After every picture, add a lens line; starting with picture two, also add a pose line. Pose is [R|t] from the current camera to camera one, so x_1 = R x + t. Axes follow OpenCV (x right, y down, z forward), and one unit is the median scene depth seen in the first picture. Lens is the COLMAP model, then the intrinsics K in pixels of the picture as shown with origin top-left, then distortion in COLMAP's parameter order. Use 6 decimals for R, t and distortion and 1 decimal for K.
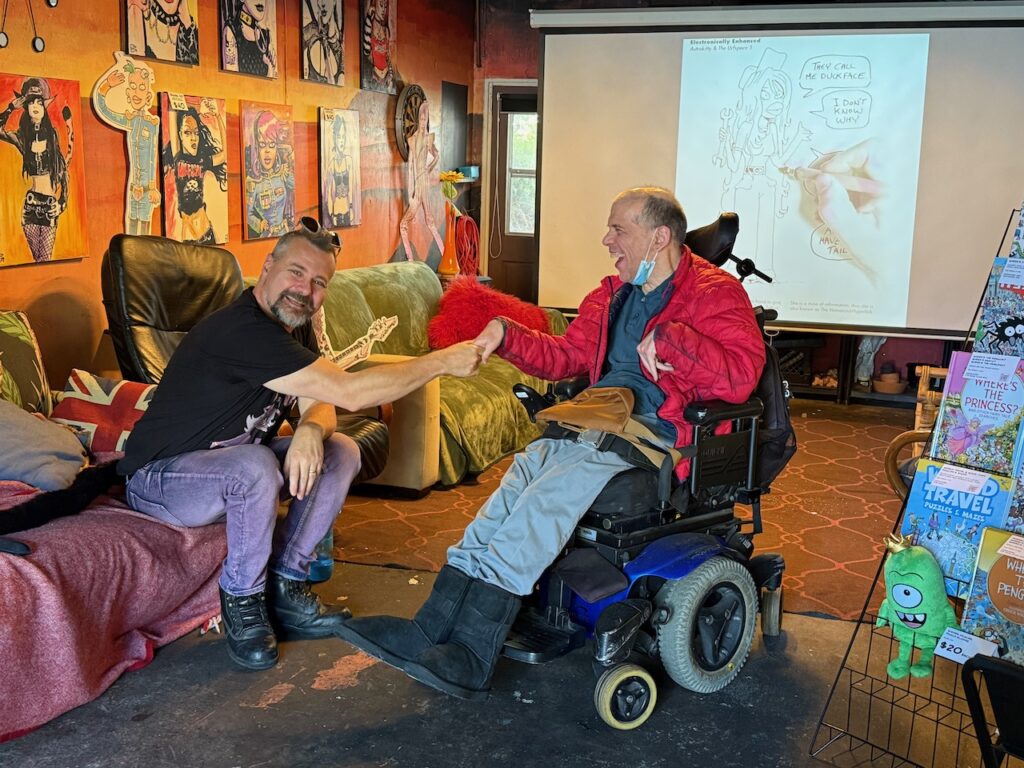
lens RADIAL K [[1096.1, 0, 510.5], [0, 1096.1, 380.8], [0, 0, 1]] dist [0.147715, 0.000000]
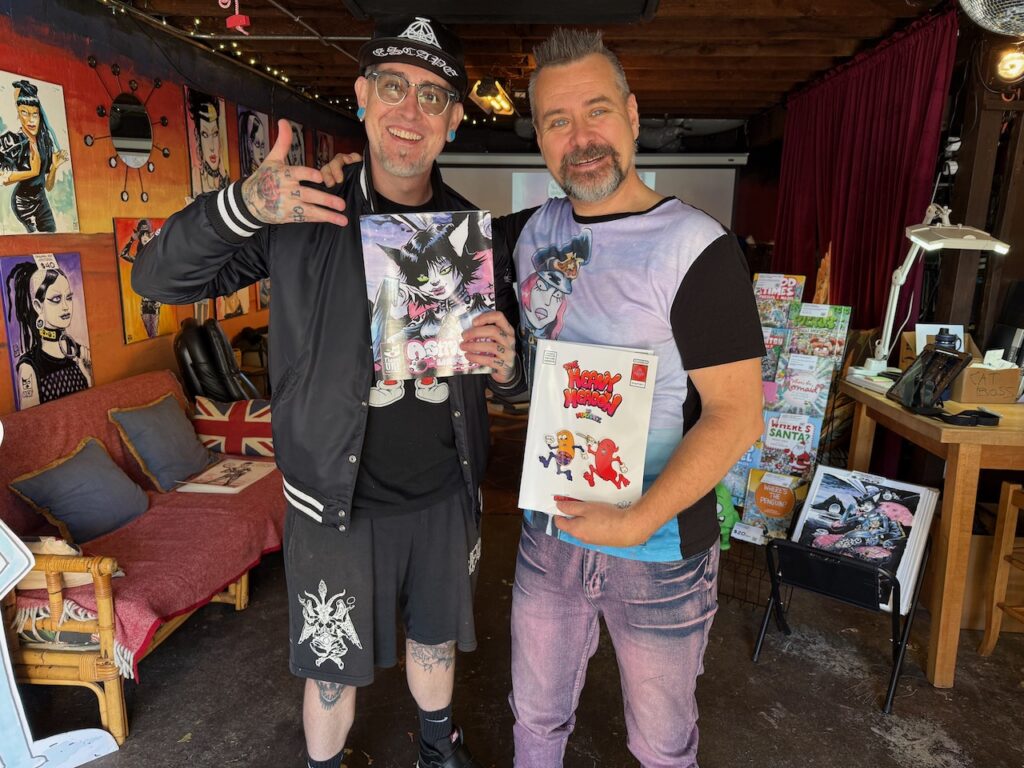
lens RADIAL K [[728.6, 0, 511.9], [0, 728.6, 392.2], [0, 0, 1]] dist [0.001042, 0.000564]
pose [[0.976513, -0.056239, 0.207989, -0.096400], [0.049436, 0.998063, 0.037769, -0.028592], [-0.209710, -0.026600, 0.977402, -0.054569]]
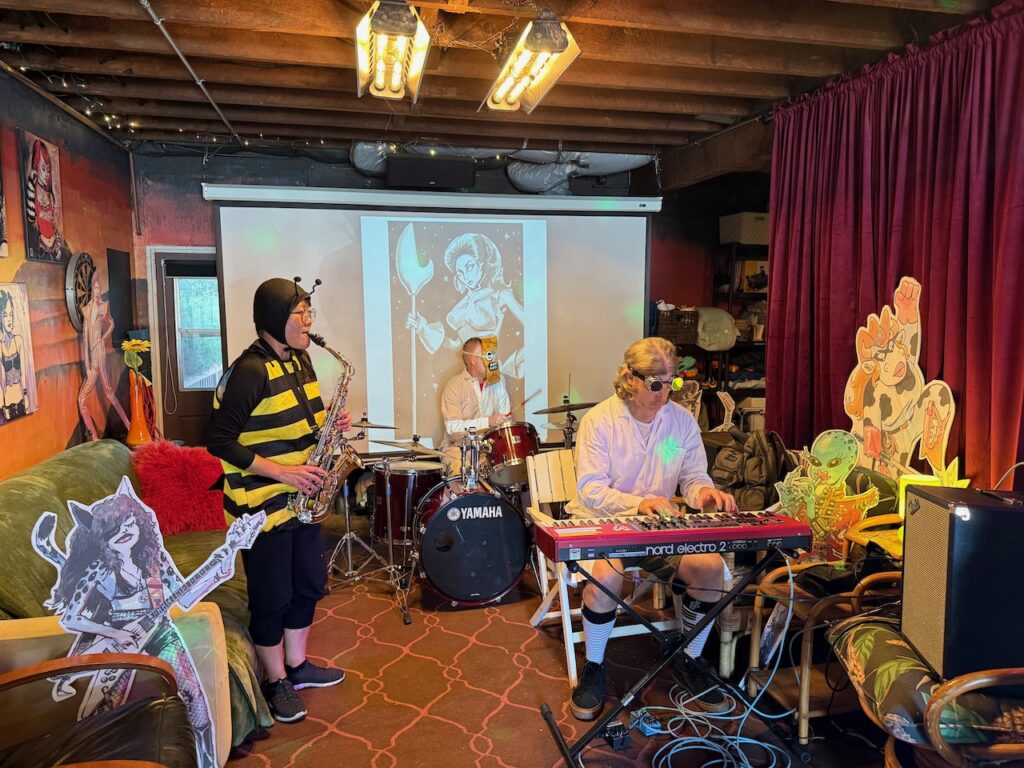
lens RADIAL K [[728.6, 0, 519.4], [0, 728.6, 391.3], [0, 0, 1]] dist [0.001042, 0.000564]
pose [[0.862414, -0.089048, 0.498310, -0.098179], [0.121419, 0.992057, -0.032857, -0.096346], [-0.491426, 0.088840, 0.866376, 0.330630]]
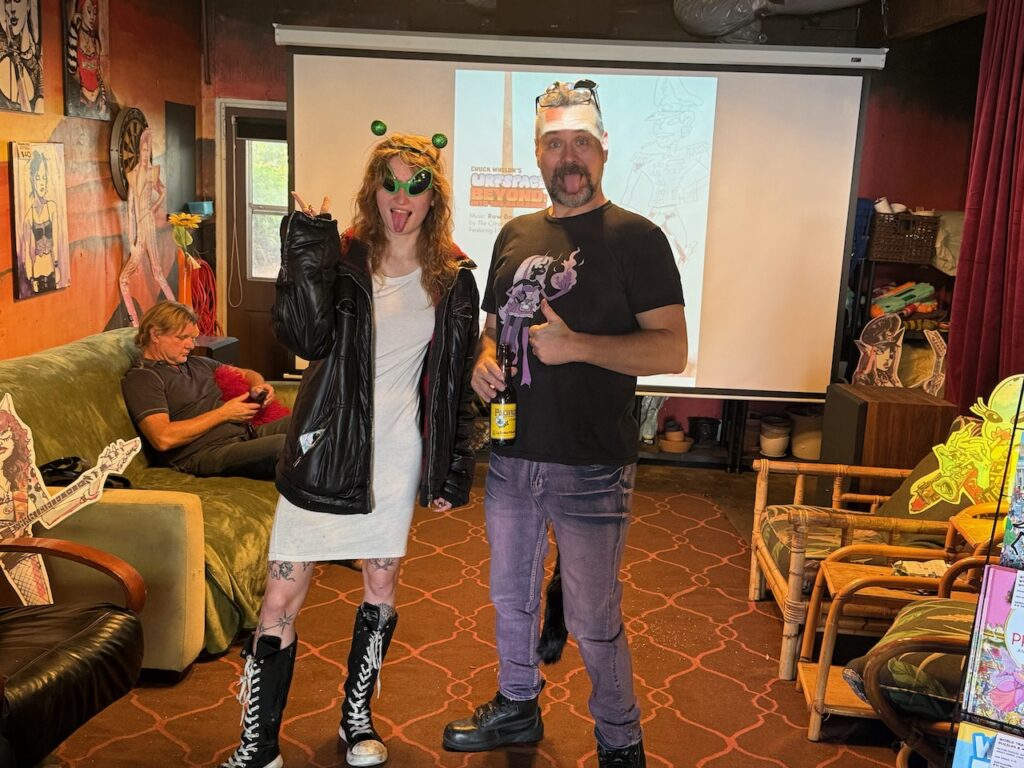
lens RADIAL K [[1095.3, 0, 517.6], [0, 1095.3, 383.8], [0, 0, 1]] dist [0.030307, 0.000000]
pose [[0.963574, -0.033717, 0.265309, -0.041381], [0.032320, 0.999431, 0.009630, -0.073269], [-0.265483, -0.000704, 0.964115, 0.171178]]
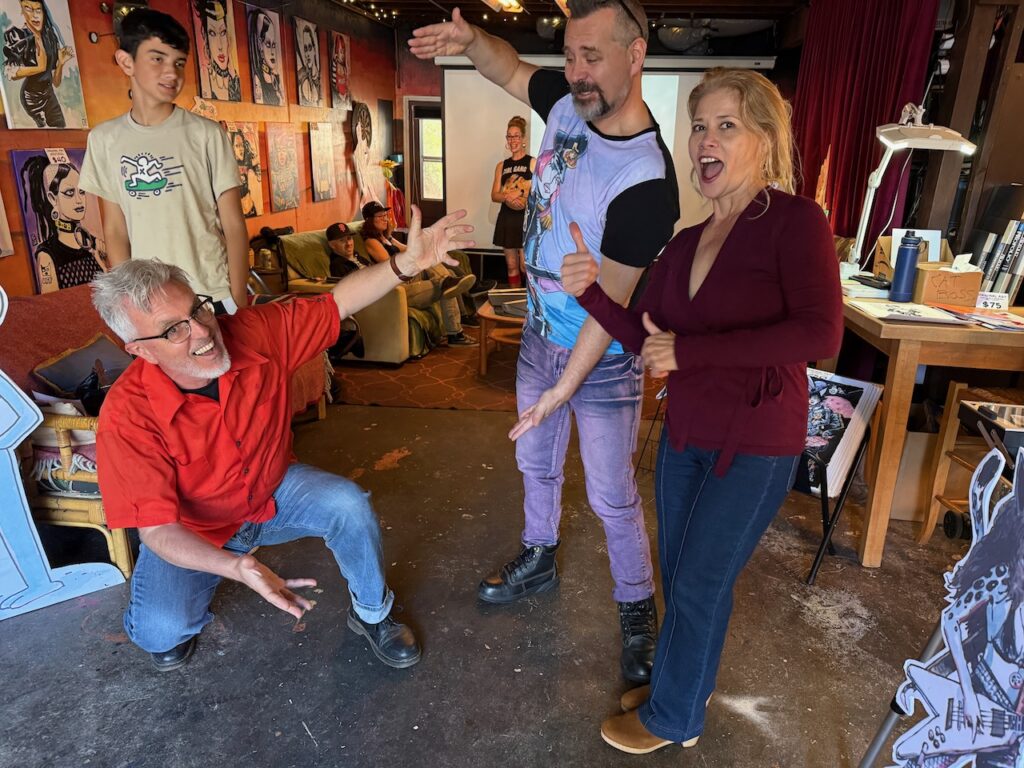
lens RADIAL K [[728.6, 0, 515.3], [0, 728.6, 396.5], [0, 0, 1]] dist [0.001042, 0.000564]
pose [[0.987658, -0.053077, 0.147357, -0.053957], [0.030686, 0.988169, 0.150265, -0.009714], [-0.153589, -0.143888, 0.977602, -0.097952]]
